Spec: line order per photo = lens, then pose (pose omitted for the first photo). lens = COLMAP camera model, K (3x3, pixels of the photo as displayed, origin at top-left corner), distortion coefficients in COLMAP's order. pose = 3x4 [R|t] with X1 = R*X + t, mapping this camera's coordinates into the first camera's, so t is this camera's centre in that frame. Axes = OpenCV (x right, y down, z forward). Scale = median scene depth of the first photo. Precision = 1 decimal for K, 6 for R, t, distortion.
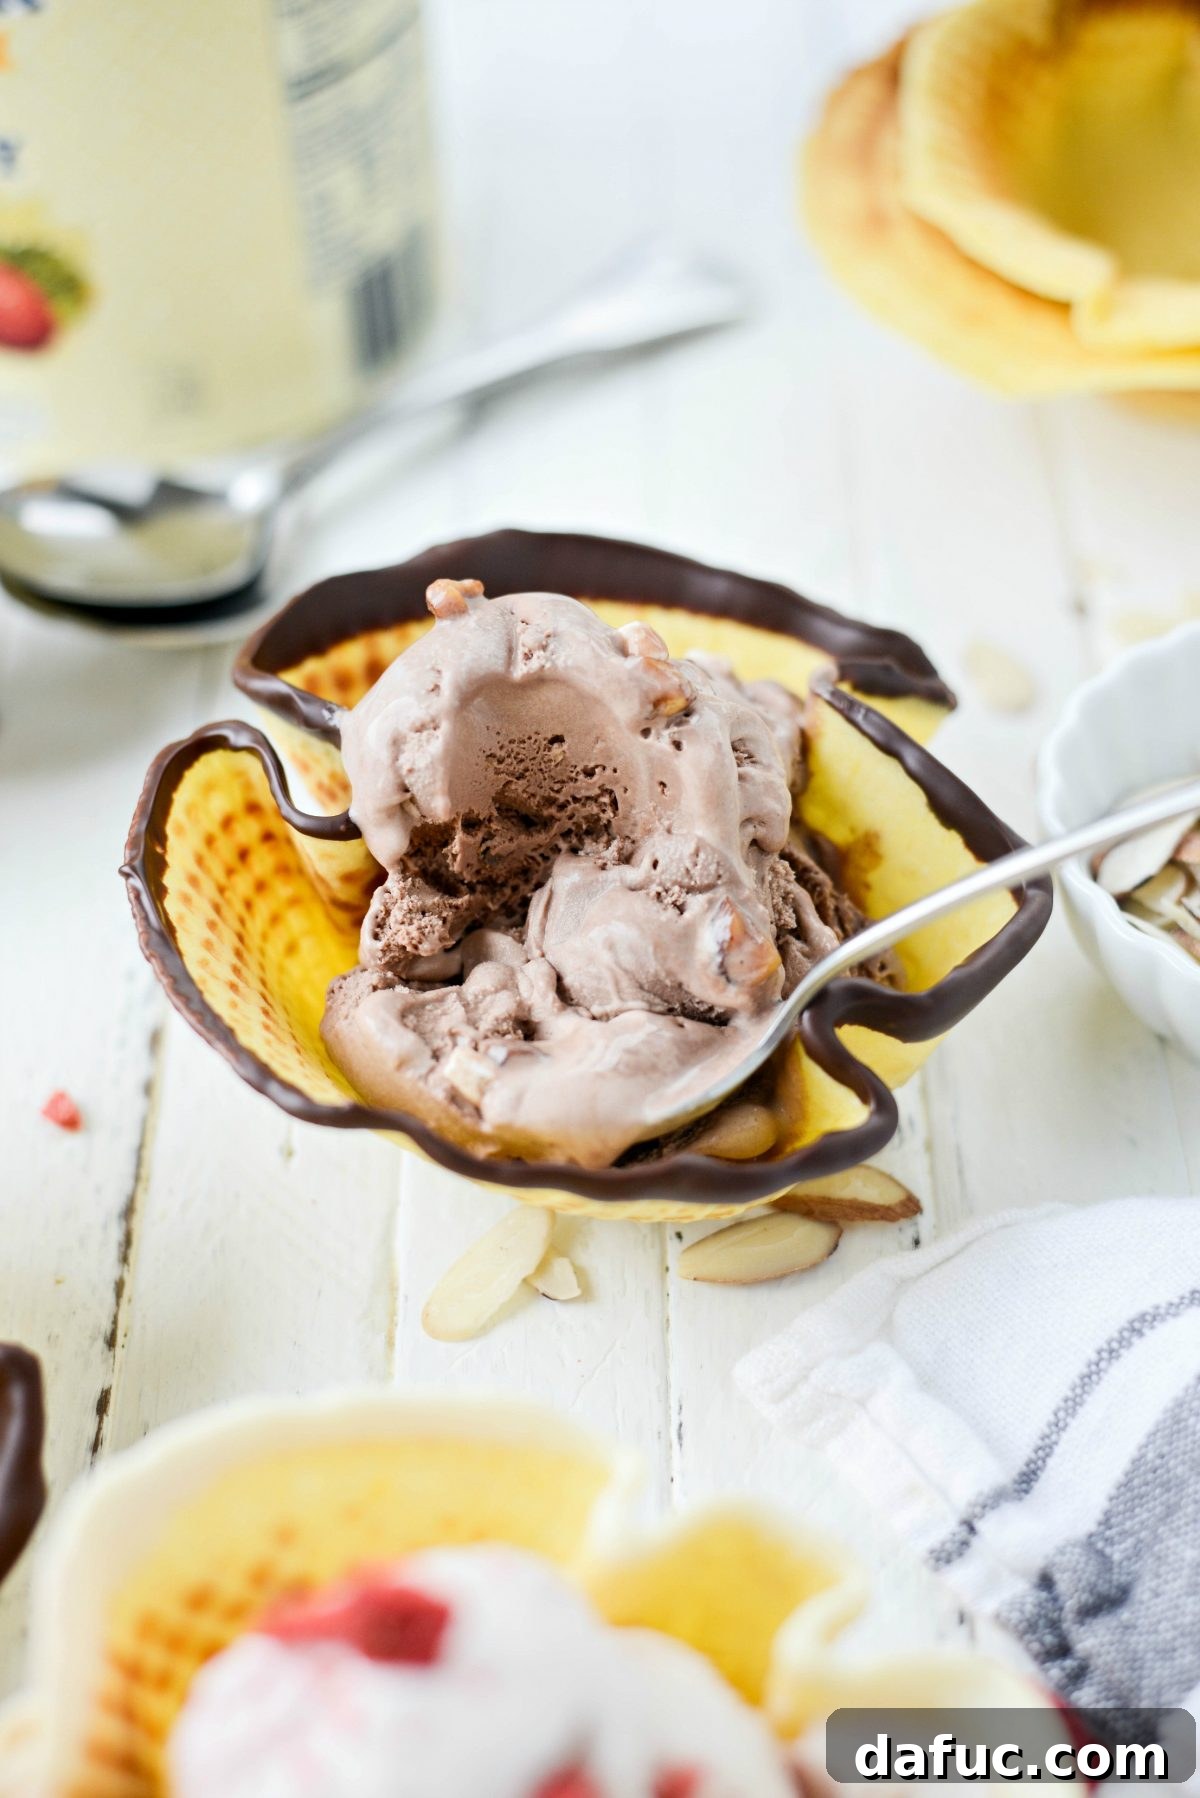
lens RADIAL K [[2902.8, 0, 600.0], [0, 2902.8, 899.0], [0, 0, 1]] dist [-0.111171, 0.010632]
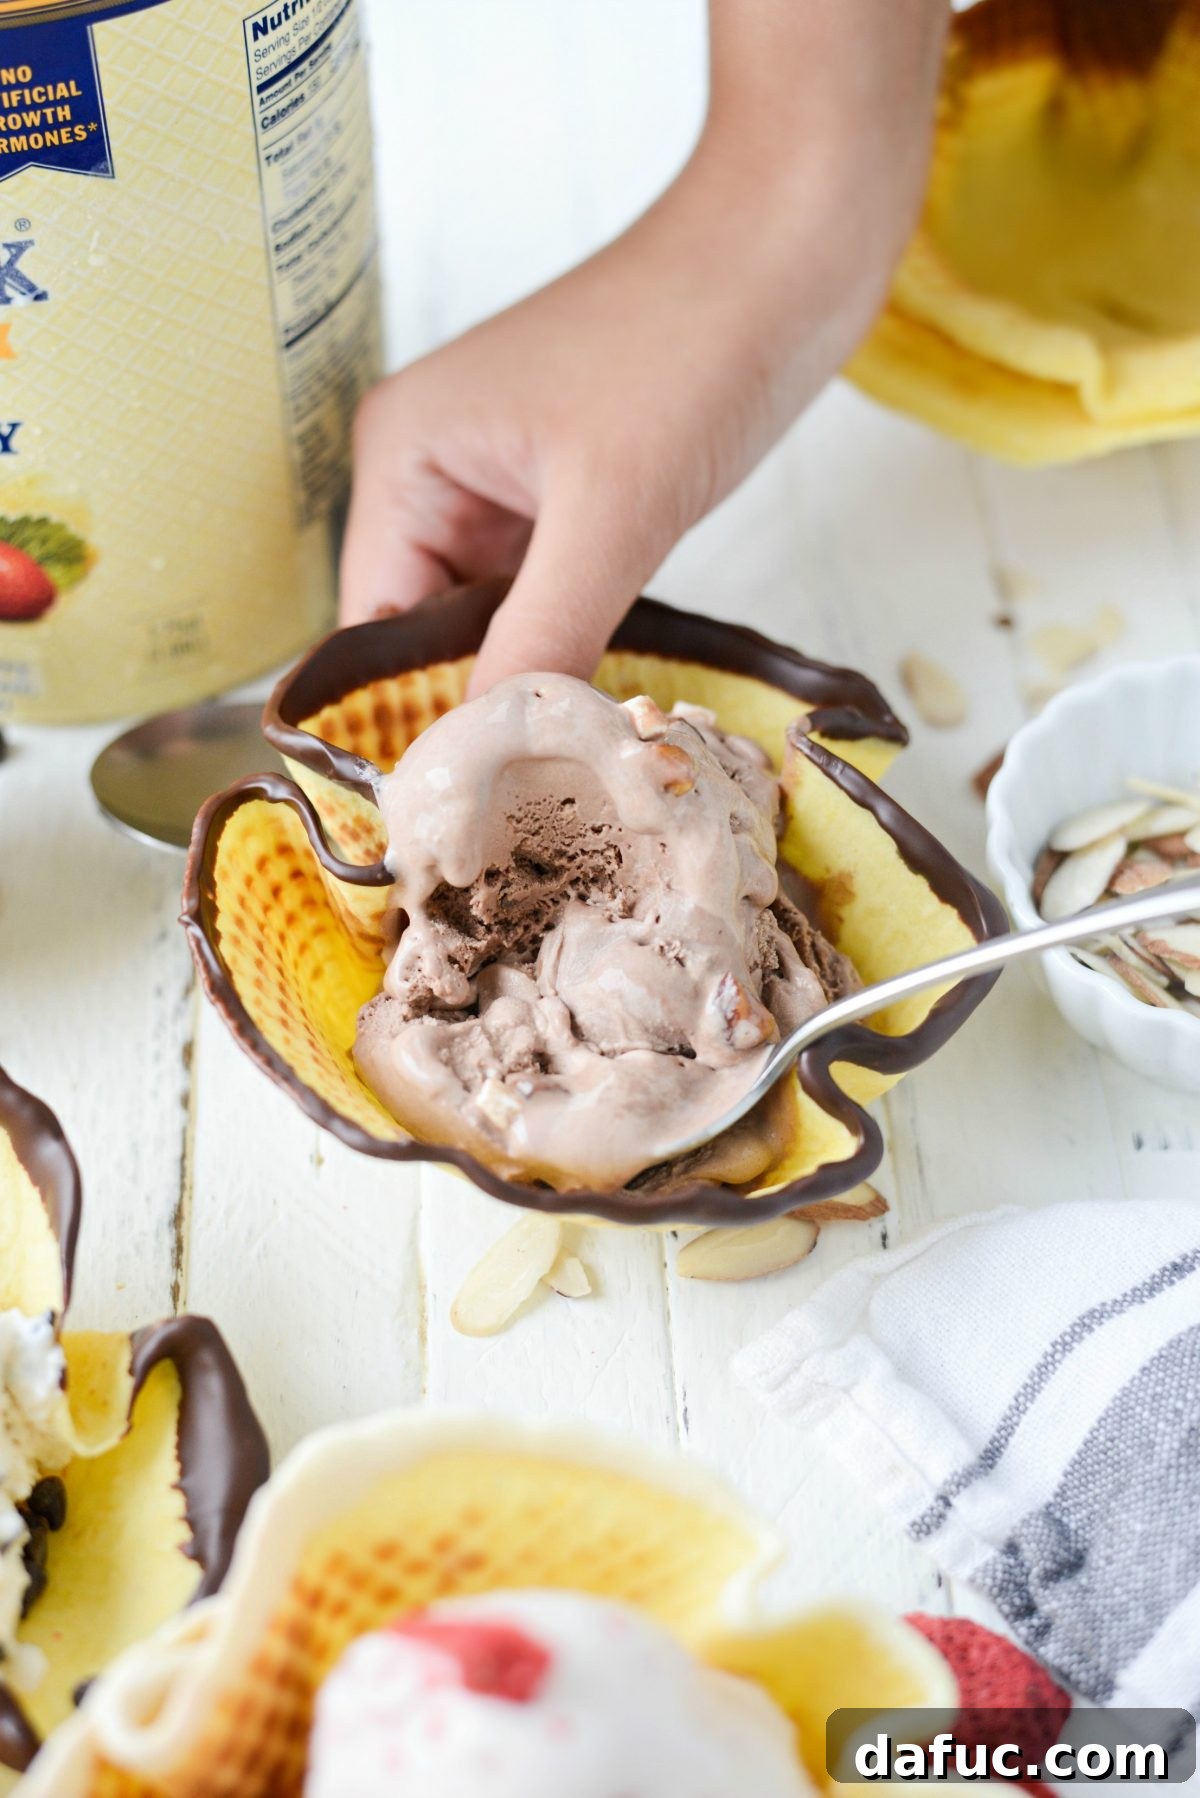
lens RADIAL K [[2902.8, 0, 600.0], [0, 2902.8, 899.0], [0, 0, 1]] dist [-0.111171, 0.010632]
pose [[0.997981, -0.010850, 0.062573, -0.074998], [0.006362, 0.997421, 0.071487, -0.100242], [-0.063187, -0.070945, 0.995477, -0.115471]]
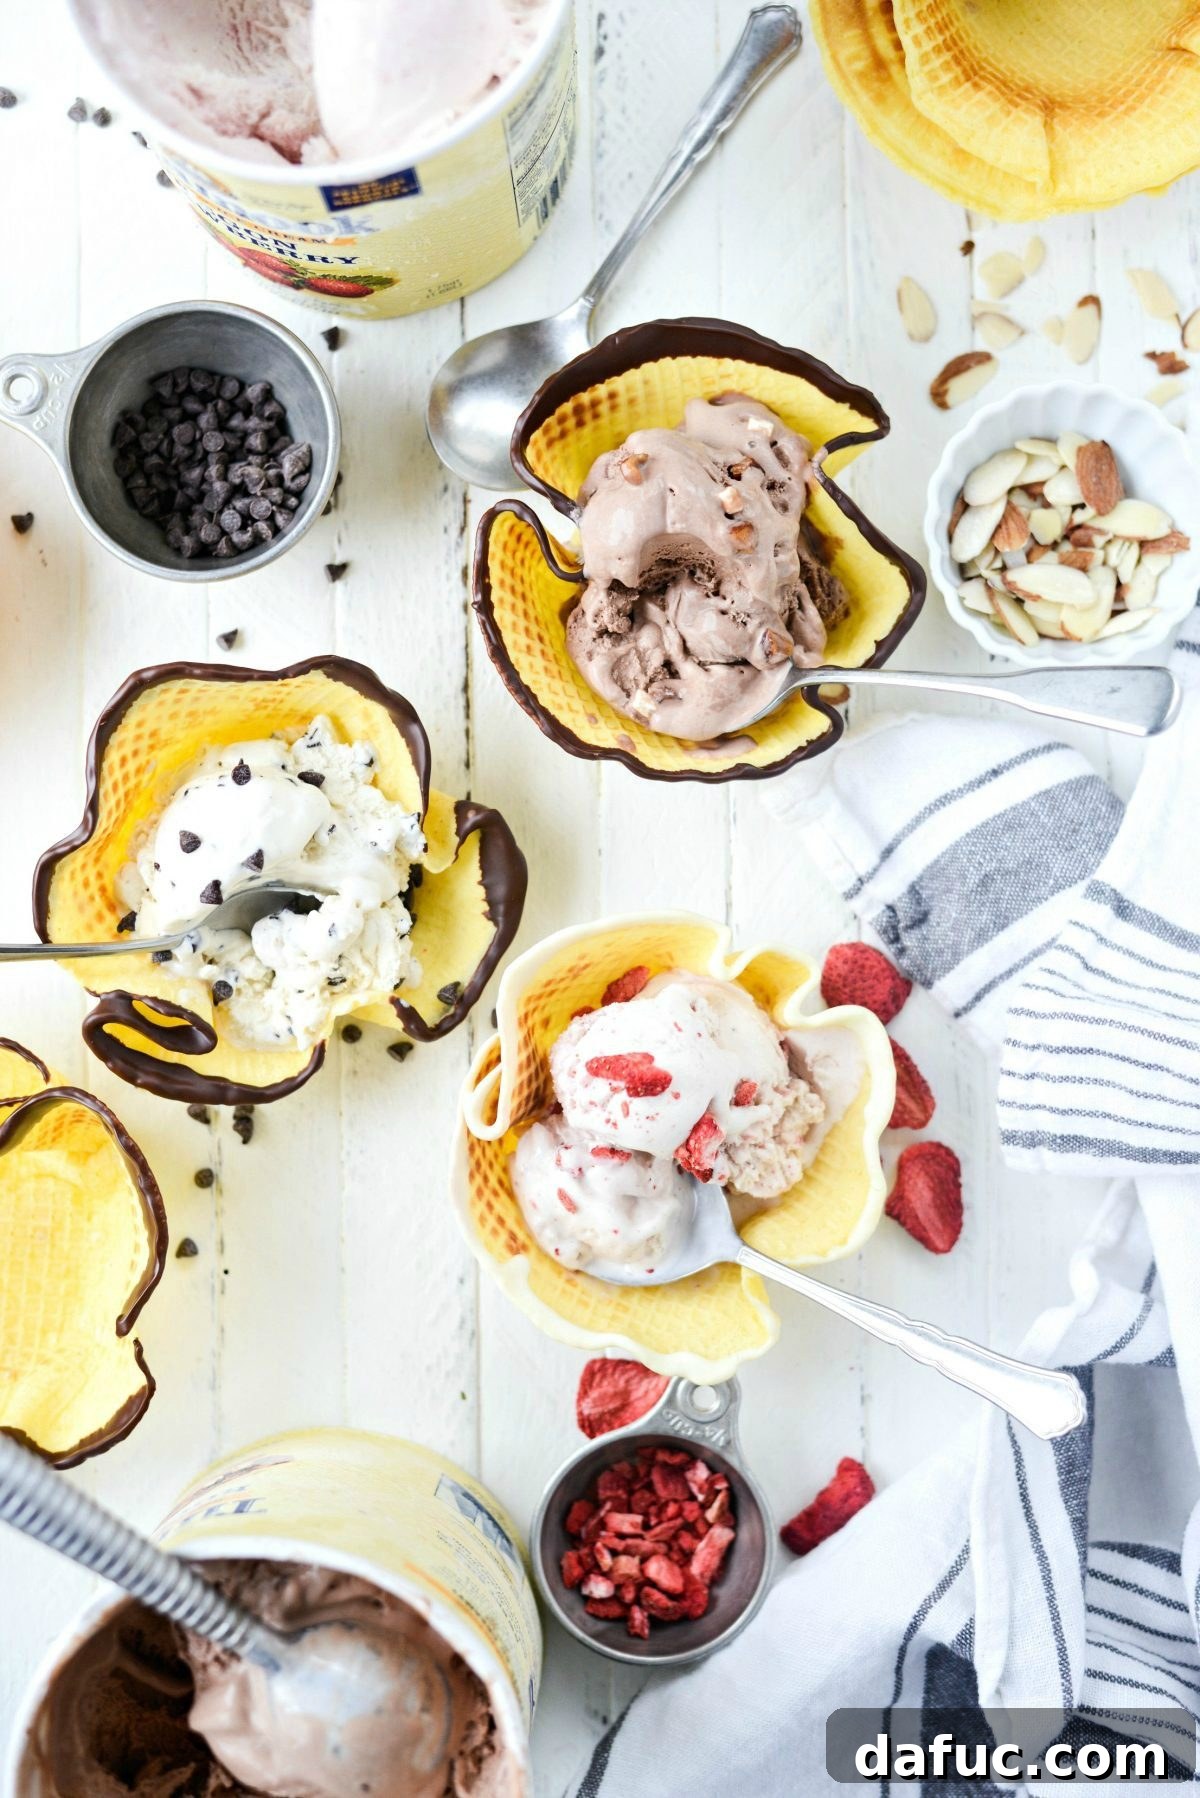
lens RADIAL K [[2902.8, 0, 600.0], [0, 2902.8, 899.0], [0, 0, 1]] dist [-0.111171, 0.010632]
pose [[0.999264, -0.018430, 0.033647, -0.151438], [-0.010430, 0.713520, 0.700557, -1.326861], [-0.036919, -0.700392, 0.712803, -0.622670]]
